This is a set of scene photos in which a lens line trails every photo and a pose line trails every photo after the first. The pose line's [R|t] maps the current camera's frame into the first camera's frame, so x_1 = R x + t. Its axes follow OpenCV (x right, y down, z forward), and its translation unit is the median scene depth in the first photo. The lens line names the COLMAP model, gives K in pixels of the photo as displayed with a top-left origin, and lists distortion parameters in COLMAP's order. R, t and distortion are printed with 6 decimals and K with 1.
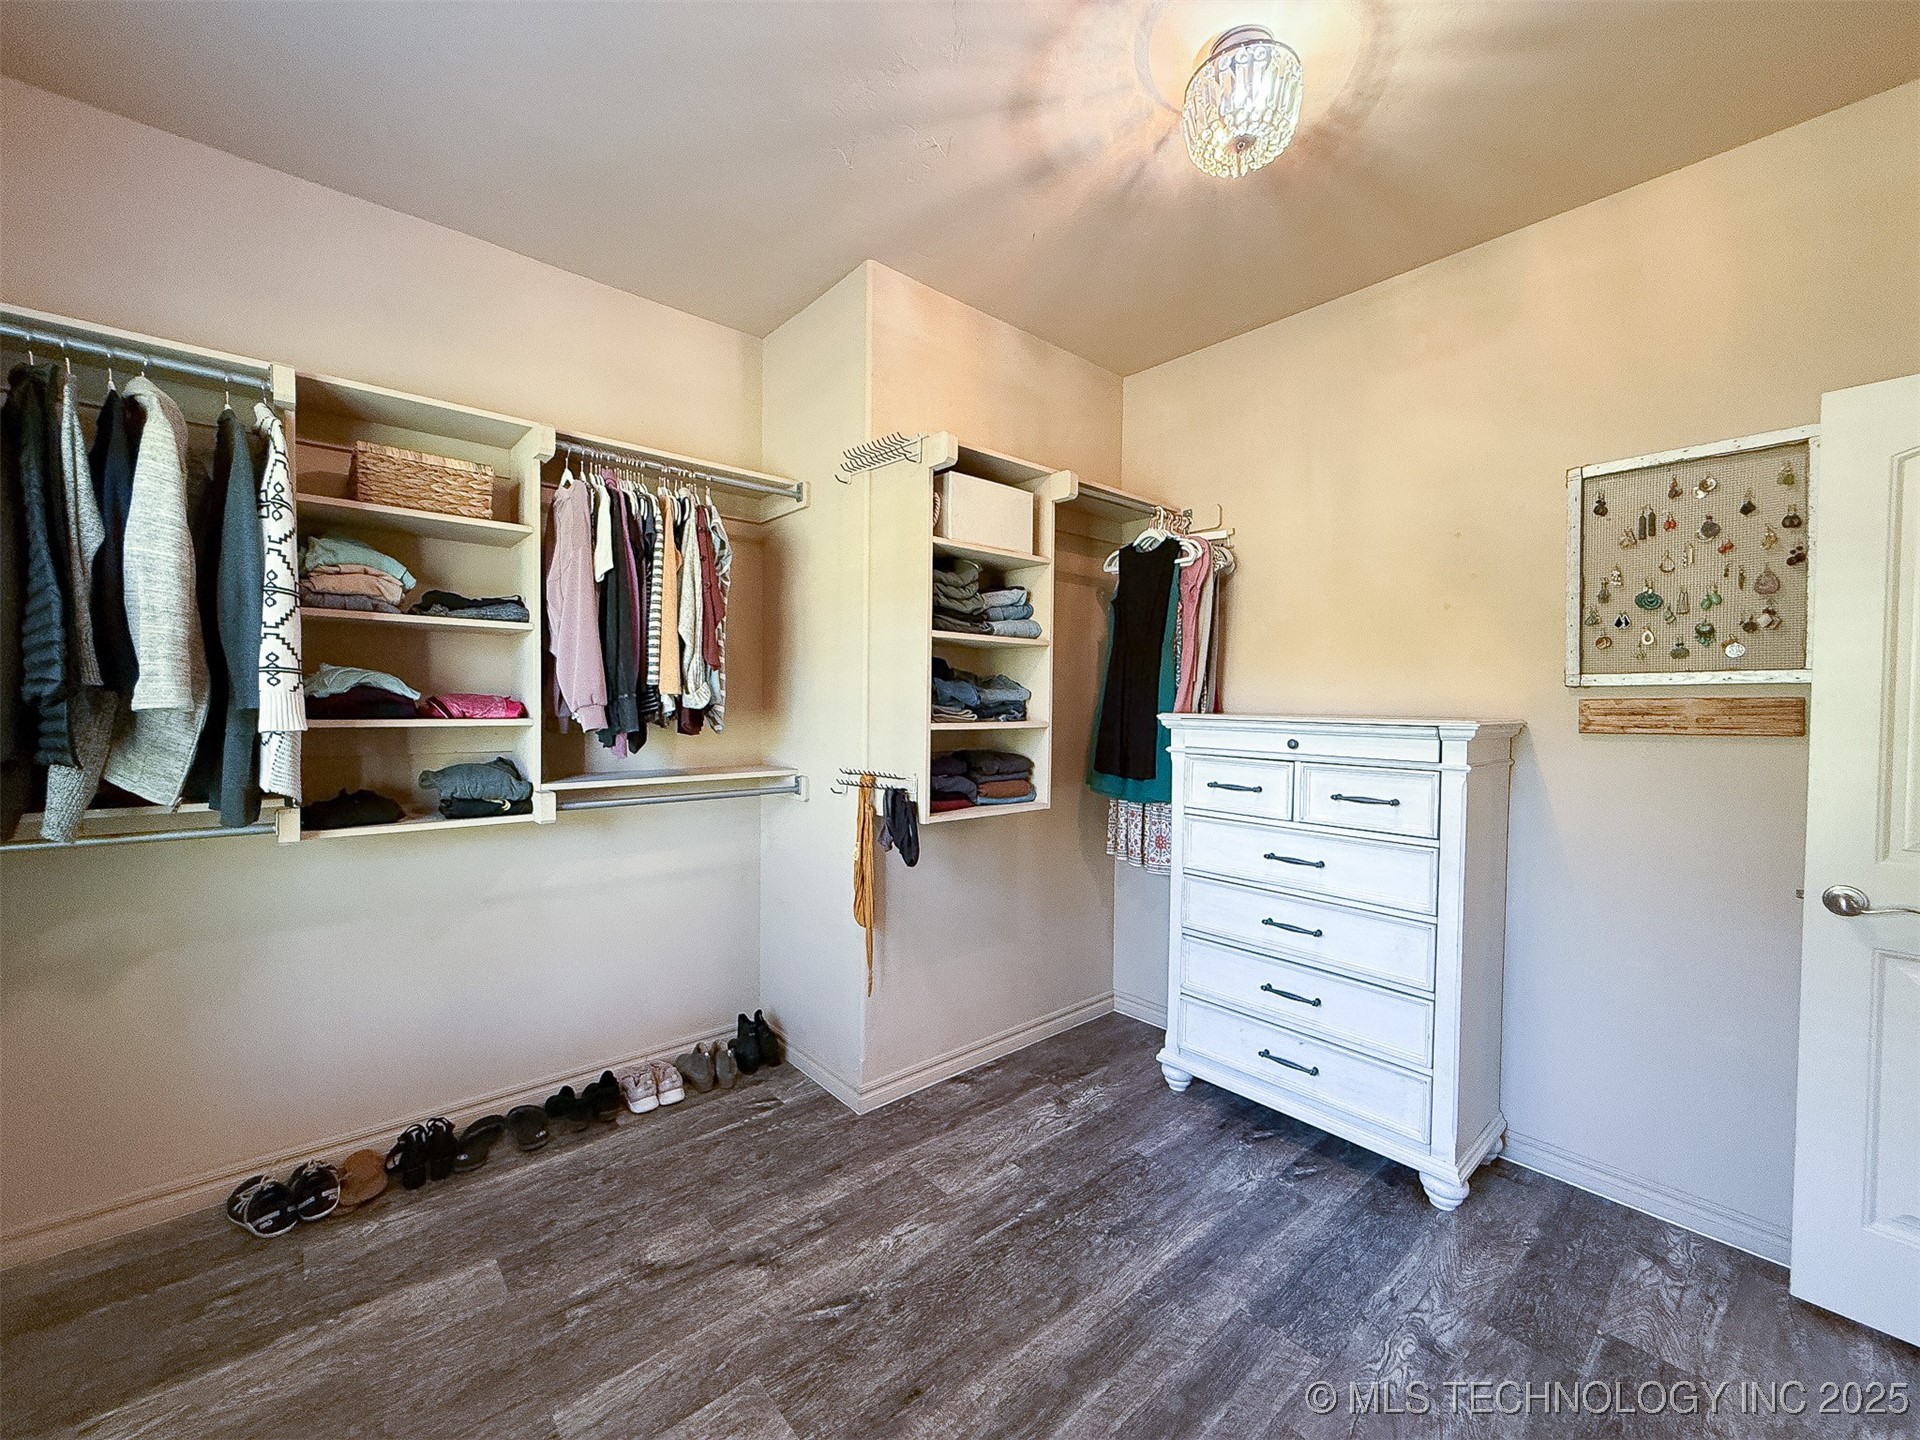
lens RADIAL K [[766.5, 0, 955.6], [0, 766.5, 719.0], [0, 0, 1]] dist [-0.001622, -0.000016]
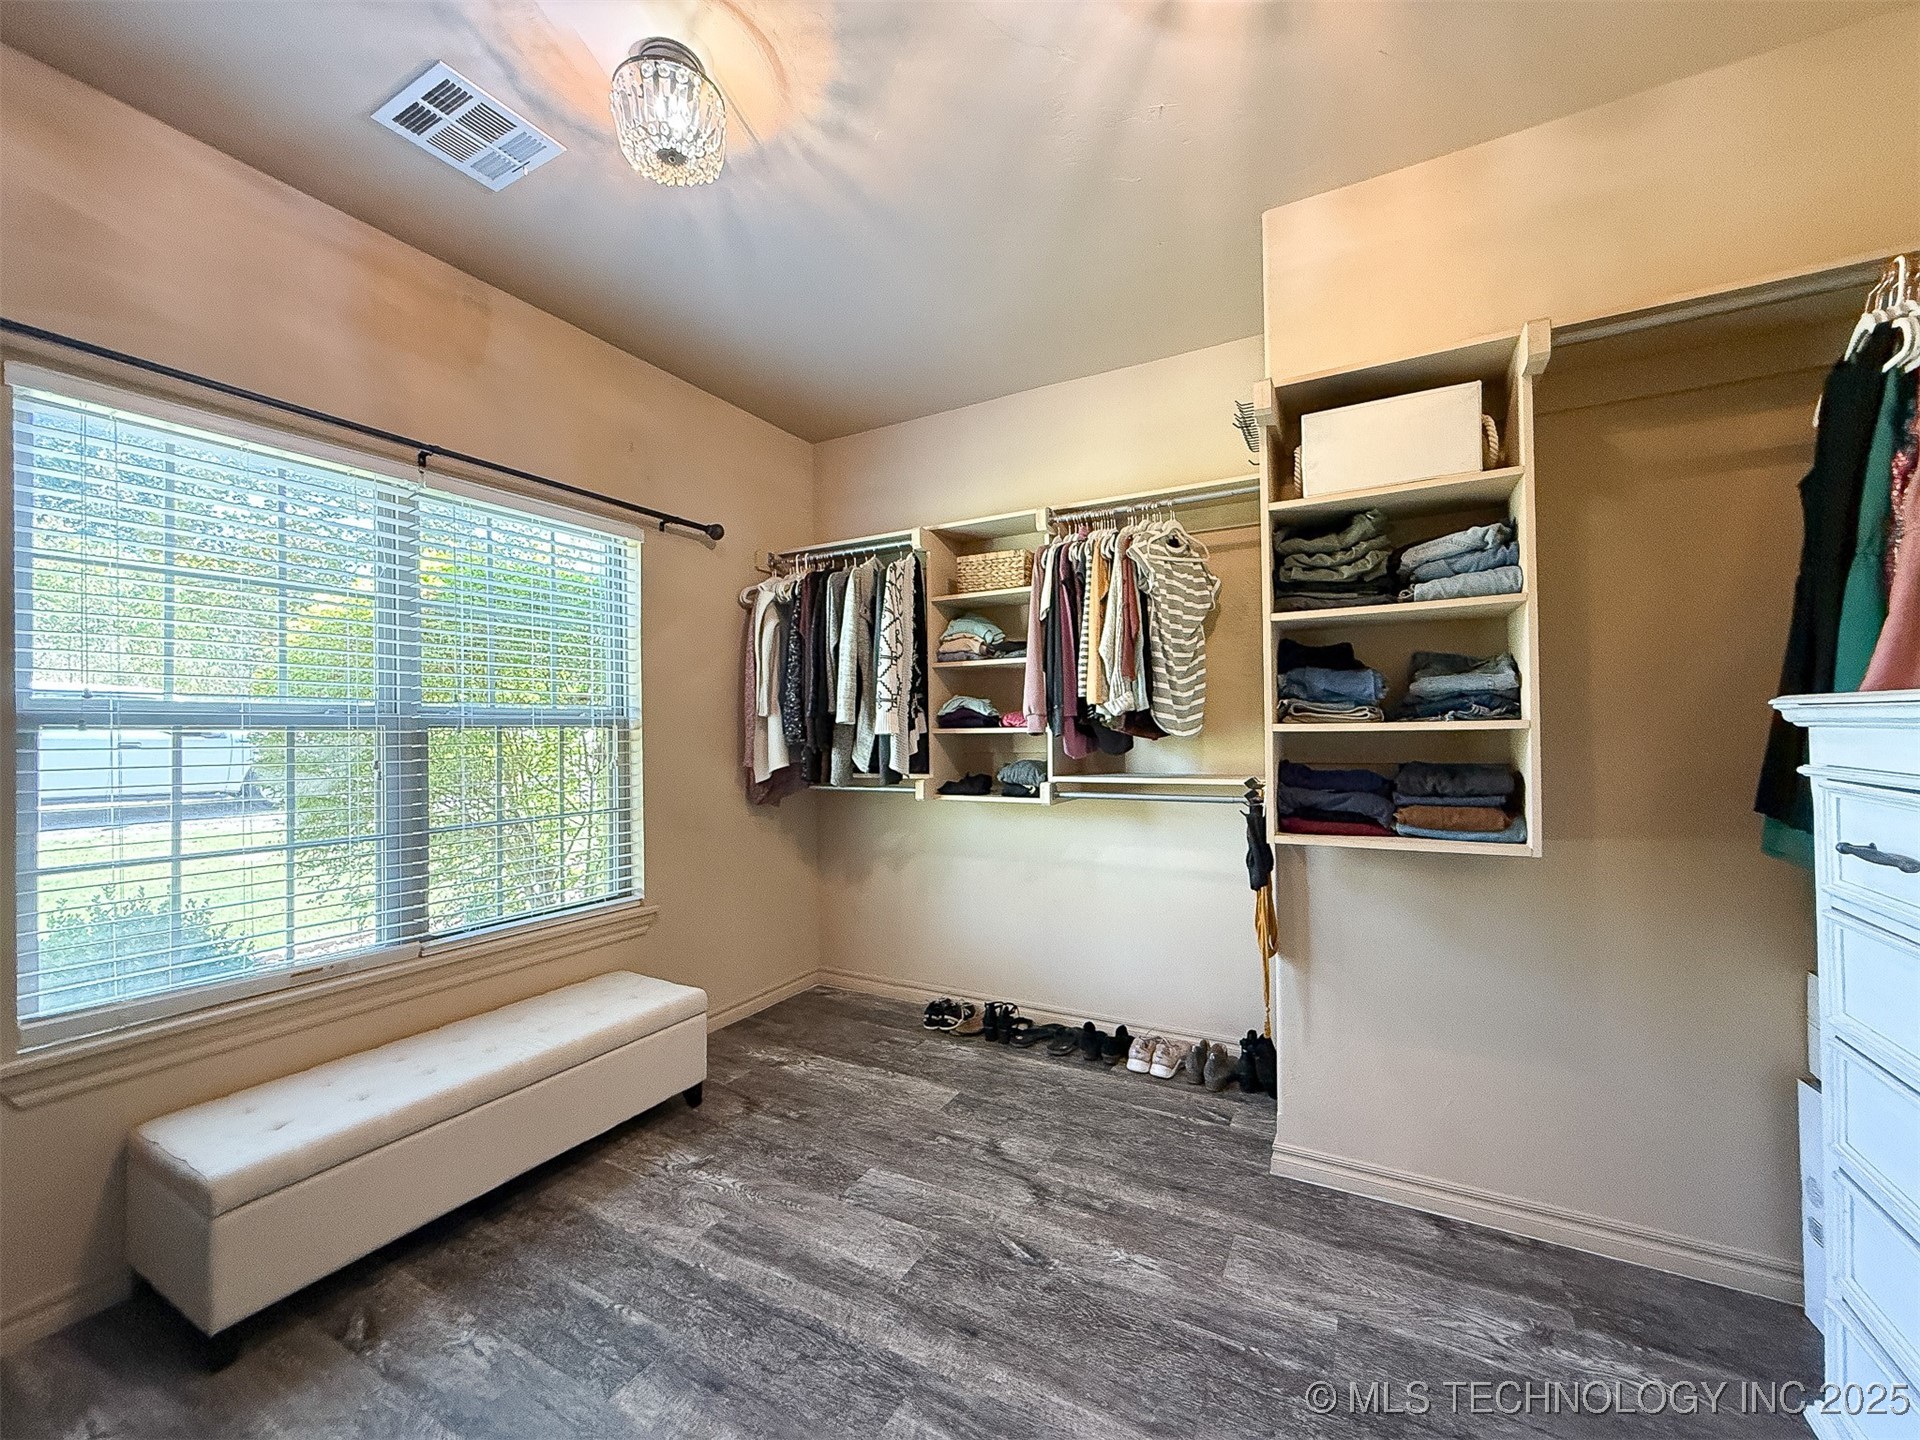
lens RADIAL K [[766.5, 0, 955.6], [0, 766.5, 719.0], [0, 0, 1]] dist [-0.001622, -0.000016]
pose [[0.339505, -0.028147, -0.940183, 0.685357], [-0.000662, 0.999545, -0.030163, 0.027448], [0.940604, 0.010863, 0.339332, 0.413980]]
